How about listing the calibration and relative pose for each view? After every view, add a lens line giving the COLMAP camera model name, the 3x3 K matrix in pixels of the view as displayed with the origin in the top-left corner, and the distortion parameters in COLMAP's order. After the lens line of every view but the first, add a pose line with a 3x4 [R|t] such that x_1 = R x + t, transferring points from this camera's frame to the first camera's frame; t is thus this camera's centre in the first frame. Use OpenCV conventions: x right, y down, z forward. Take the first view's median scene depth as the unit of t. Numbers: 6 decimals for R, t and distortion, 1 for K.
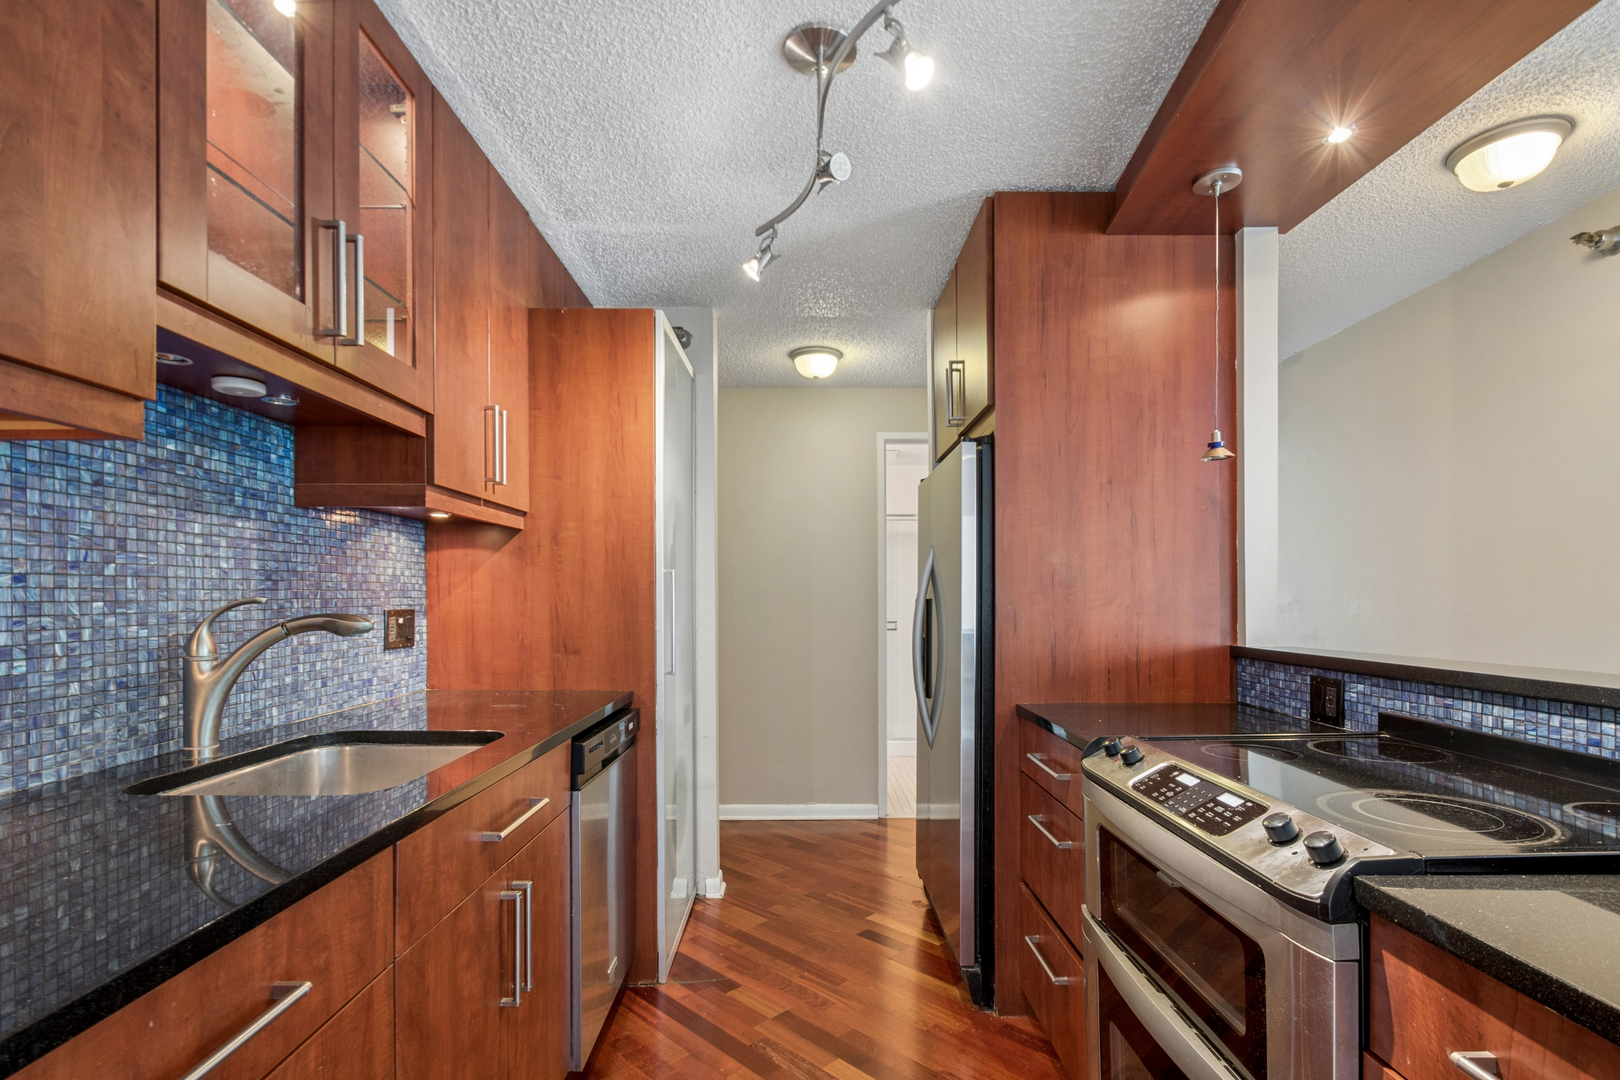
lens RADIAL K [[776.4, 0, 809.1], [0, 776.4, 597.6], [0, 0, 1]] dist [-0.002638, -0.000284]
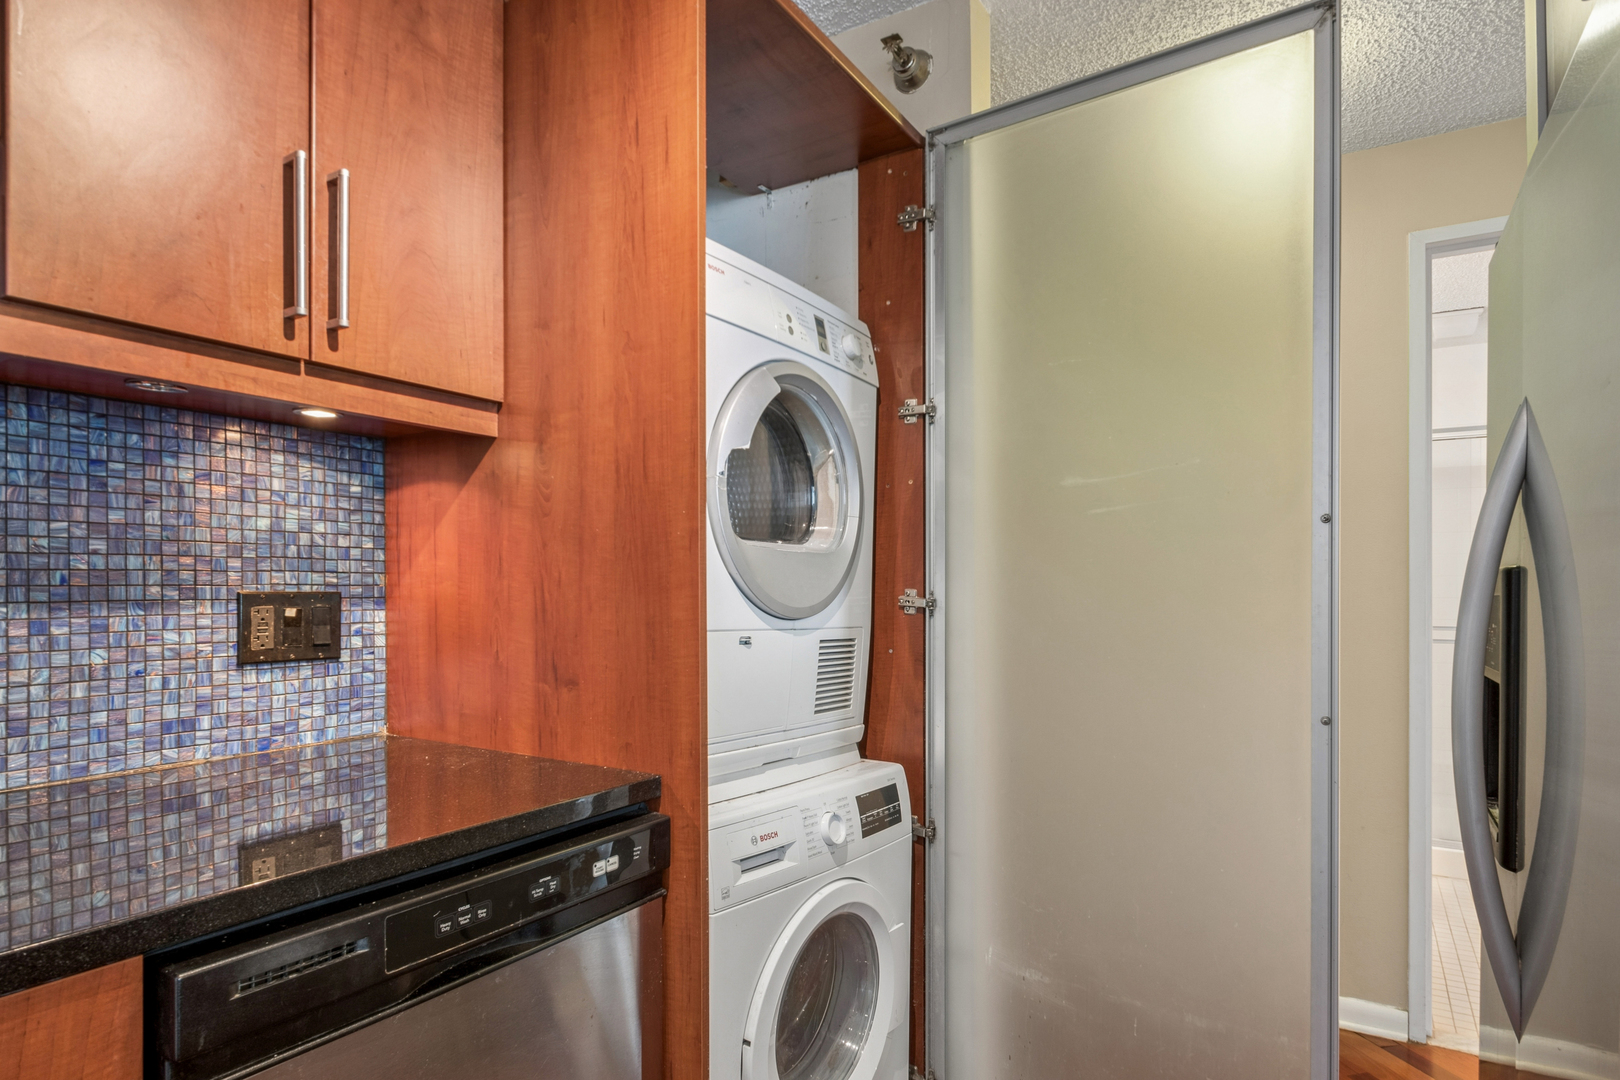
lens RADIAL K [[887.0, 0, 812.5], [0, 887.0, 592.6], [0, 0, 1]] dist [0.000722, -0.011992]
pose [[0.847677, 0.000964, -0.530512, 0.120367], [0.000594, 0.999996, 0.002767, 0.013450], [0.530513, -0.002661, 0.847673, 0.627843]]
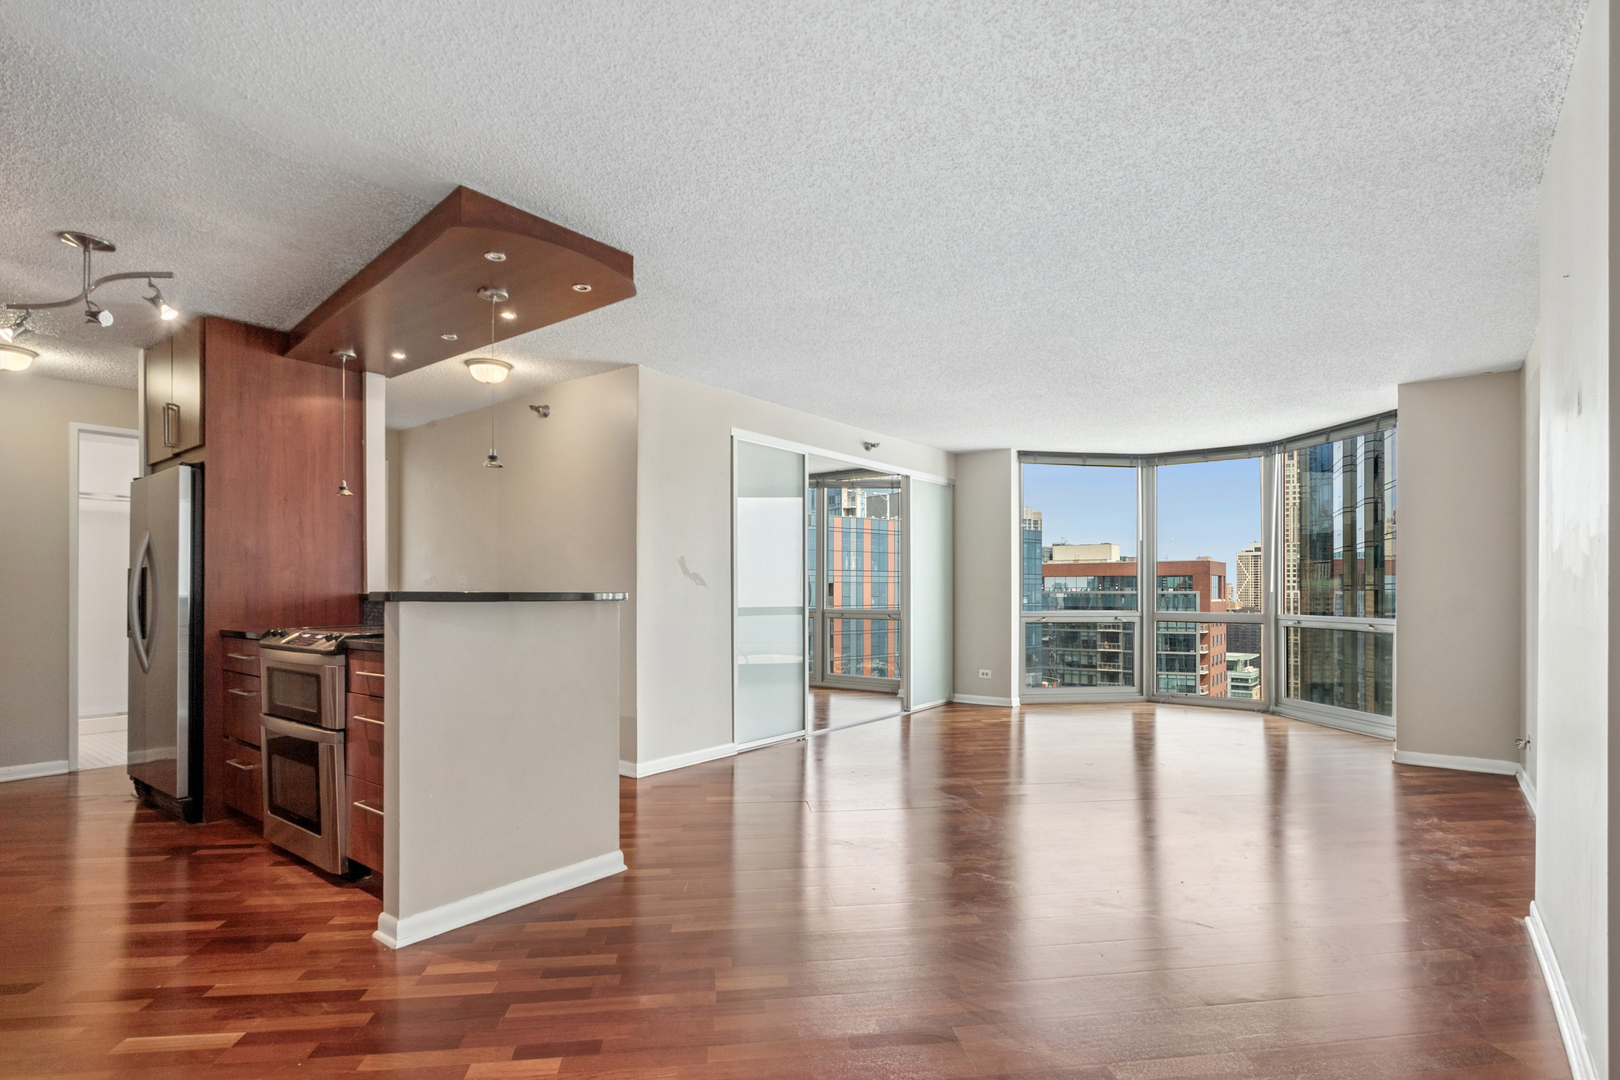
lens RADIAL K [[792.2, 0, 816.0], [0, 792.2, 590.0], [0, 0, 1]] dist [-0.002925, -0.000391]
pose [[0.614986, 0.003270, 0.788531, -0.268144], [-0.001245, 0.999994, -0.003176, 0.056310], [-0.788537, 0.000972, 0.614986, -0.988406]]
